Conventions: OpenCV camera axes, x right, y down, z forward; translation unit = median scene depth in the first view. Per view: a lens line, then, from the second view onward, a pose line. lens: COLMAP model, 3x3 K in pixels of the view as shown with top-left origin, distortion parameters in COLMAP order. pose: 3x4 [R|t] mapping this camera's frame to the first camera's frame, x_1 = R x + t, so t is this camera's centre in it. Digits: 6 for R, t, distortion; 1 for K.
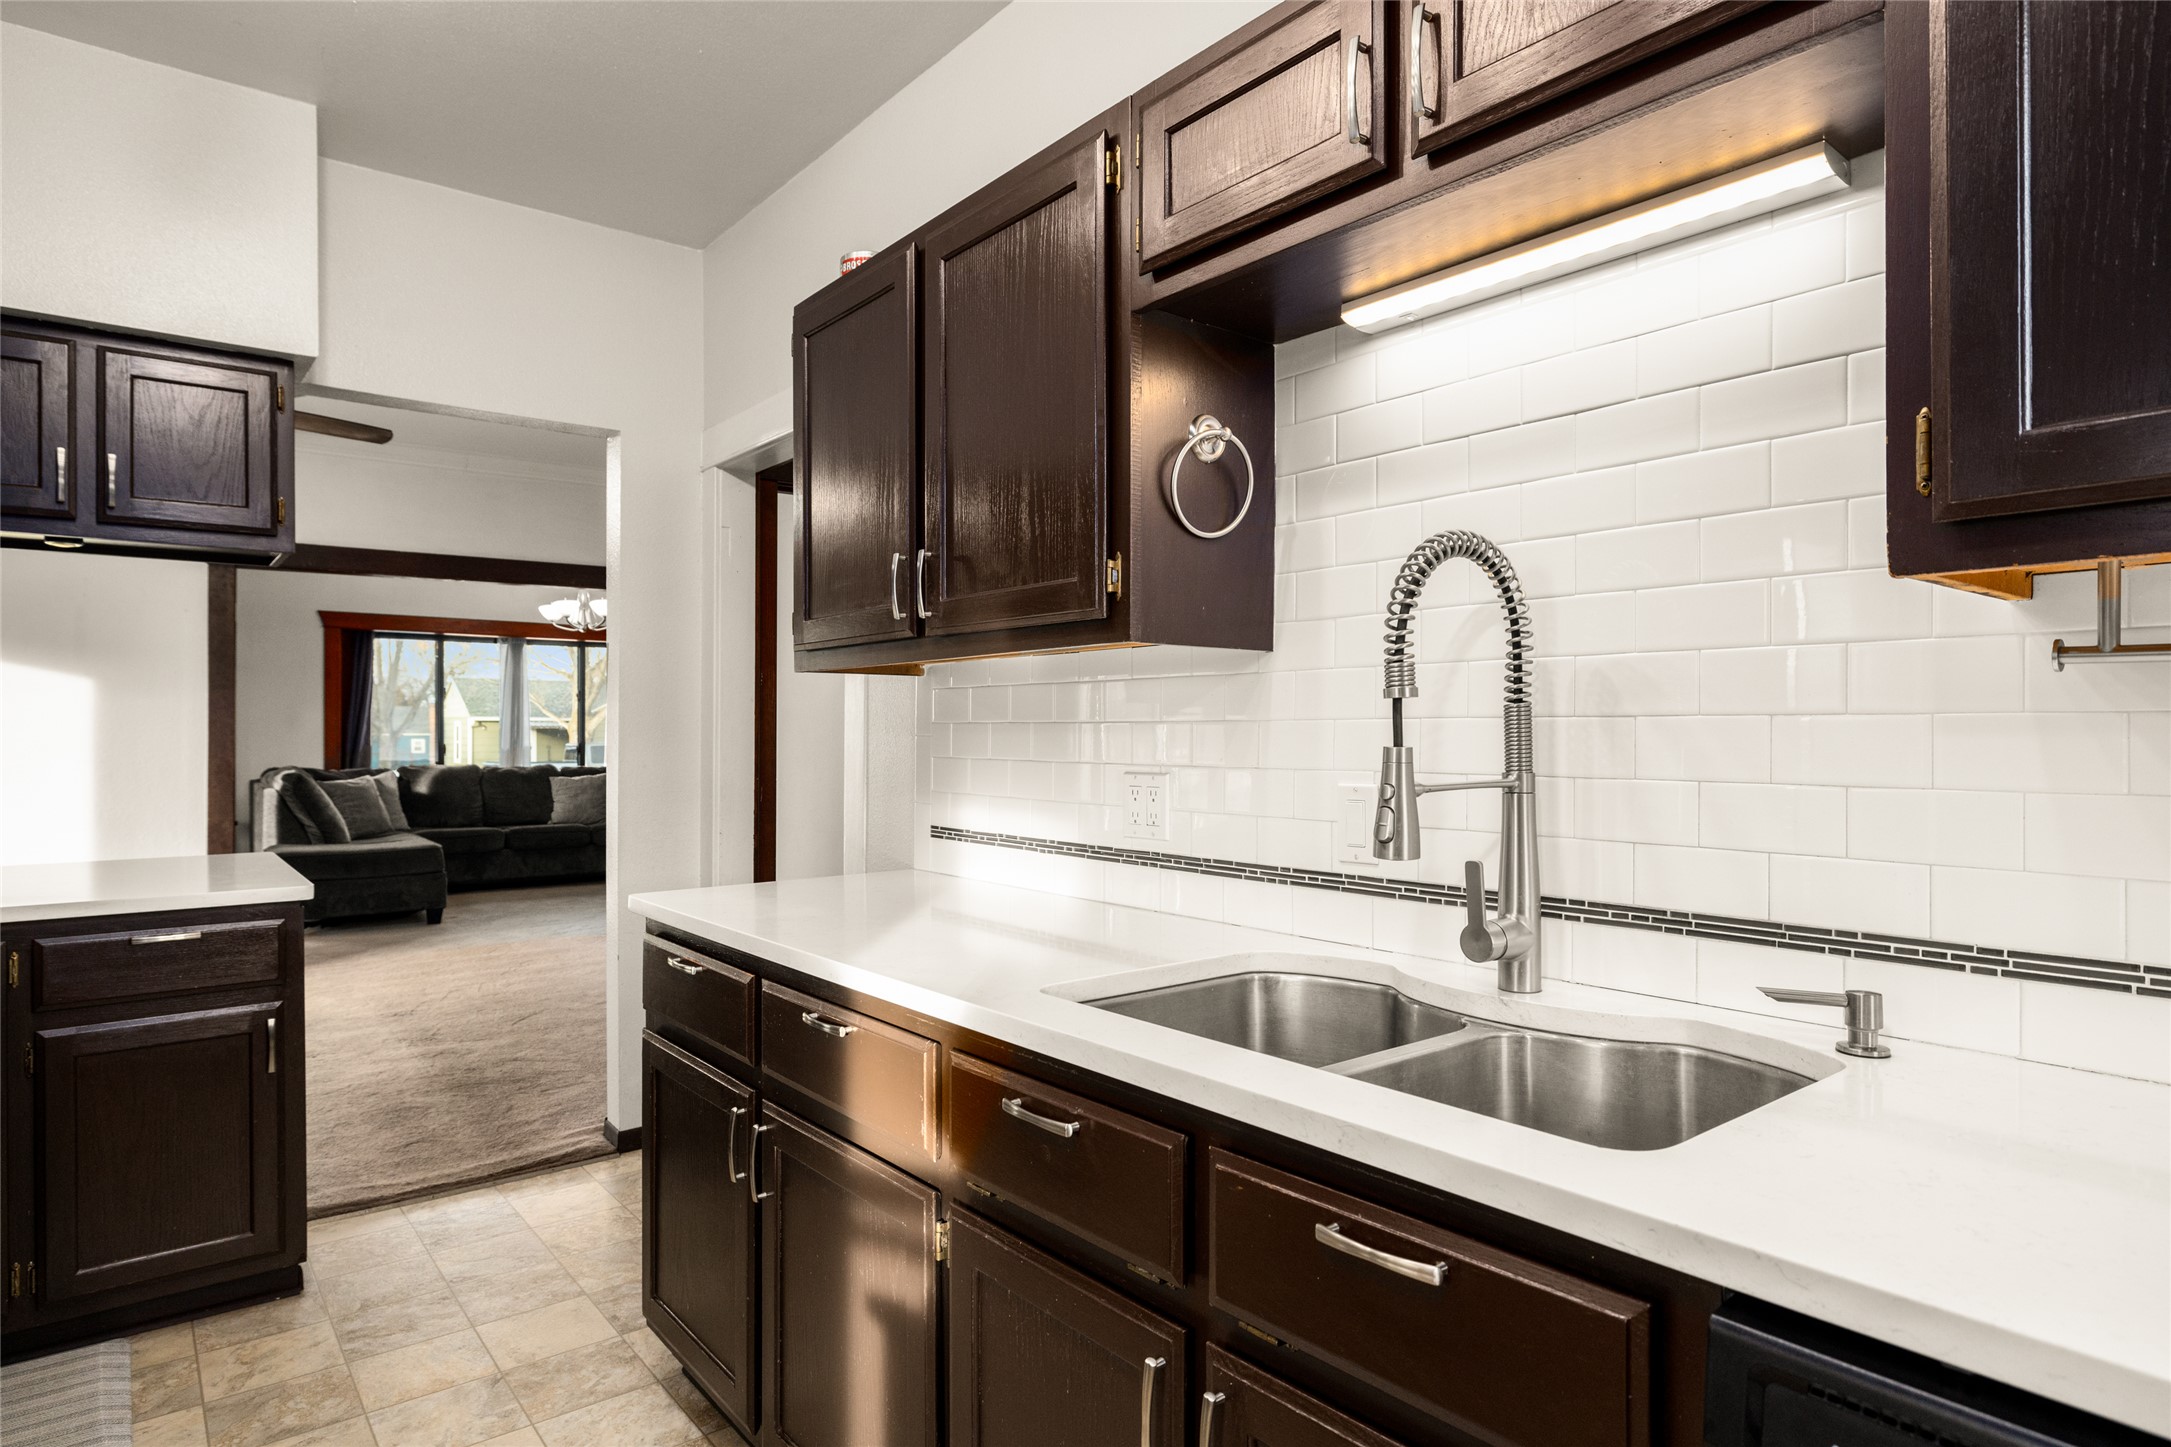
lens RADIAL K [[1201.7, 0, 1087.3], [0, 1201.7, 727.2], [0, 0, 1]] dist [-0.004420, -0.000367]
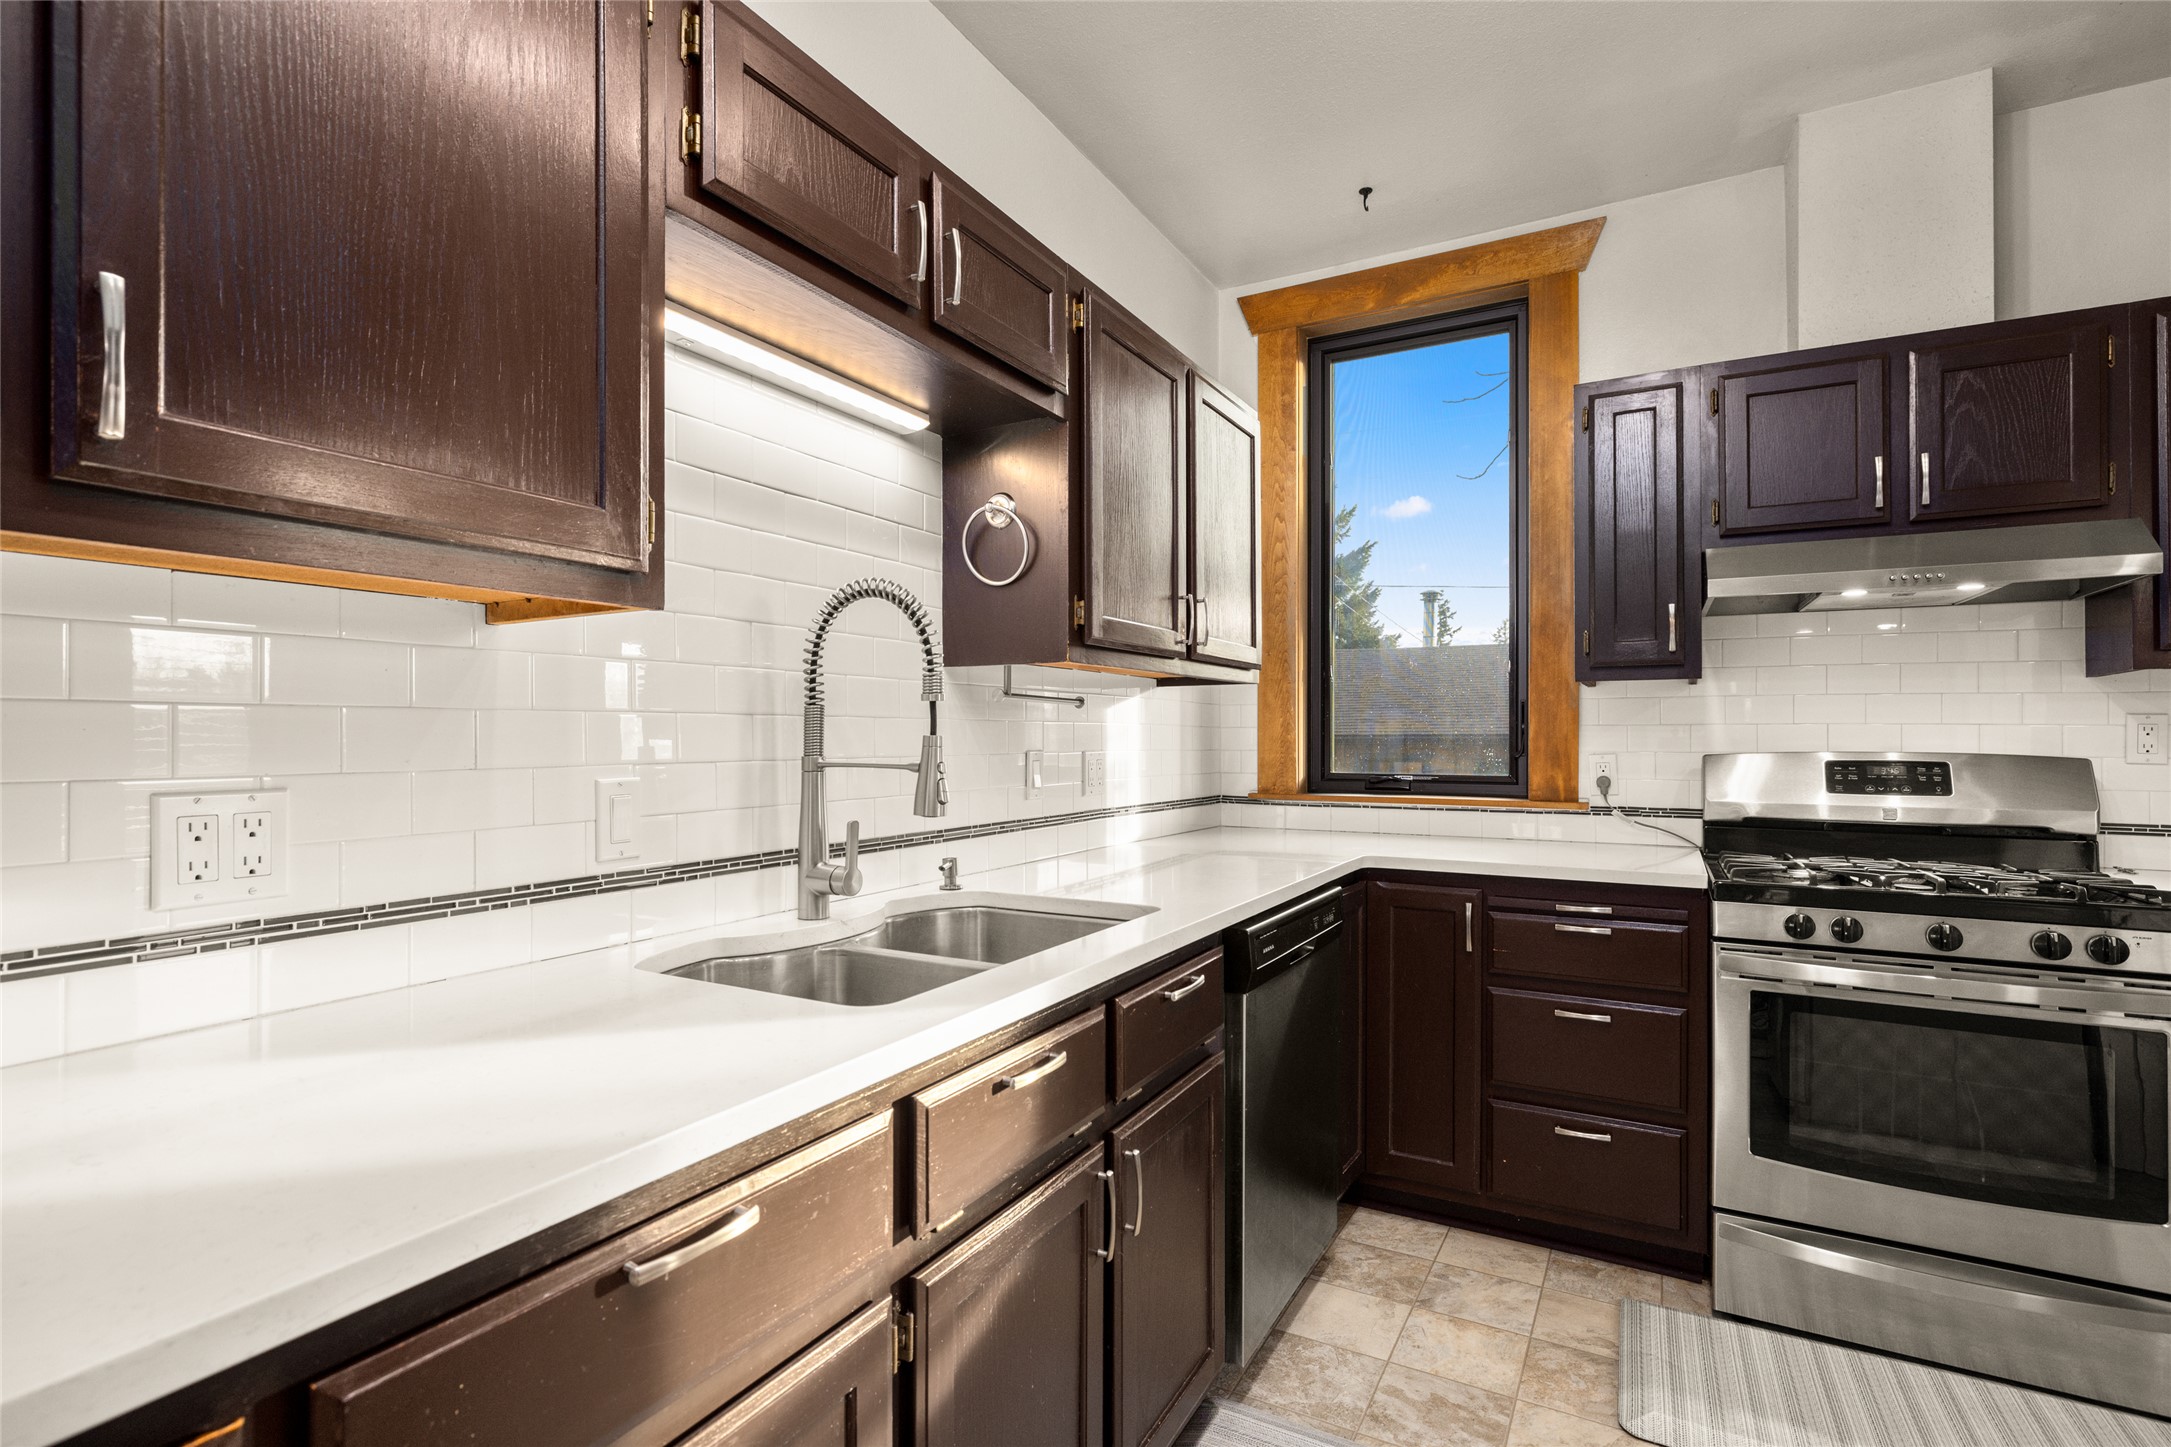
lens RADIAL K [[1034.2, 0, 1076.7], [0, 1034.2, 730.8], [0, 0, 1]] dist [-0.001030, 0.000038]
pose [[-0.368632, 0.007164, 0.929548, -0.812981], [-0.000561, 0.999968, -0.007930, 0.017791], [-0.929575, -0.003444, -0.368617, 1.135907]]
